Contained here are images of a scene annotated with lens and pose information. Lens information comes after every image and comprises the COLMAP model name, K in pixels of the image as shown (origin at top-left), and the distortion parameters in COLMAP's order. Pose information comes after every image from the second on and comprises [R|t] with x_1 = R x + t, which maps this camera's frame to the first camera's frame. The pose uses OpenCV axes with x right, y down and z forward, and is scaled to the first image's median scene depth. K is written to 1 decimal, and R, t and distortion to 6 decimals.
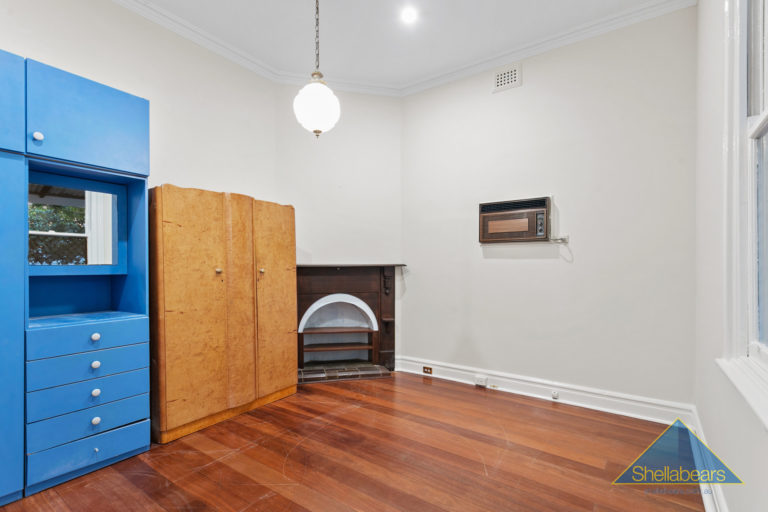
lens RADIAL K [[370.0, 0, 384.1], [0, 370.0, 269.3], [0, 0, 1]] dist [0.000076, -0.000008]
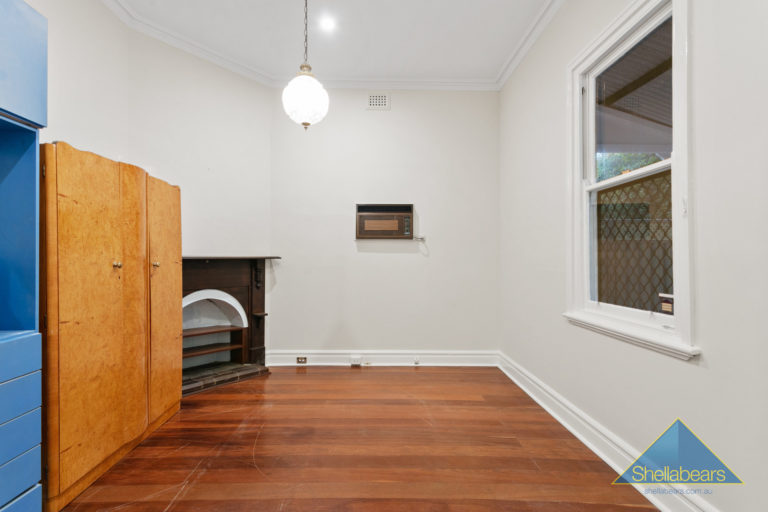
lens RADIAL K [[367.1, 0, 384.0], [0, 367.1, 256.0], [0, 0, 1]] dist [0.001424, 0.000009]
pose [[0.801034, 0.007639, 0.598570, -0.426696], [0.000506, 0.999910, -0.013438, -0.002771], [-0.598618, 0.011067, 0.800958, 0.061581]]
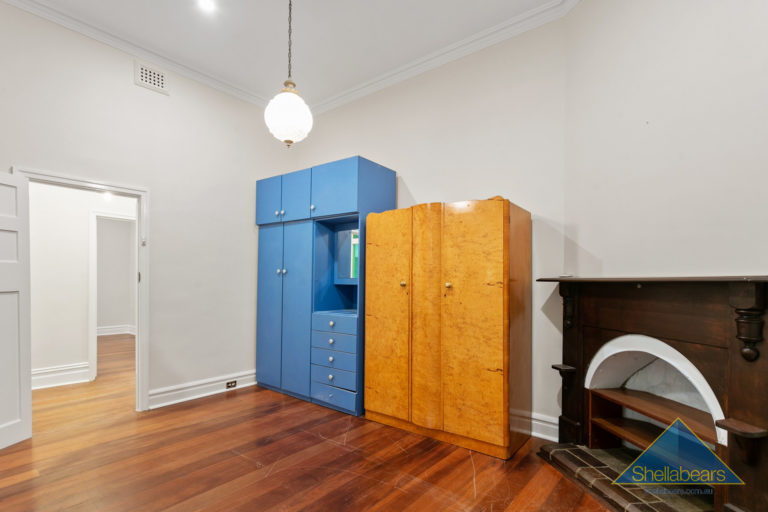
lens RADIAL K [[378.0, 0, 381.1], [0, 378.0, 281.7], [0, 0, 1]] dist [0.000763, 0.000050]
pose [[-0.067942, 0.006089, -0.997671, 0.575374], [-0.014905, 0.999864, 0.007117, -0.007583], [0.997578, 0.015354, -0.067842, 0.938648]]
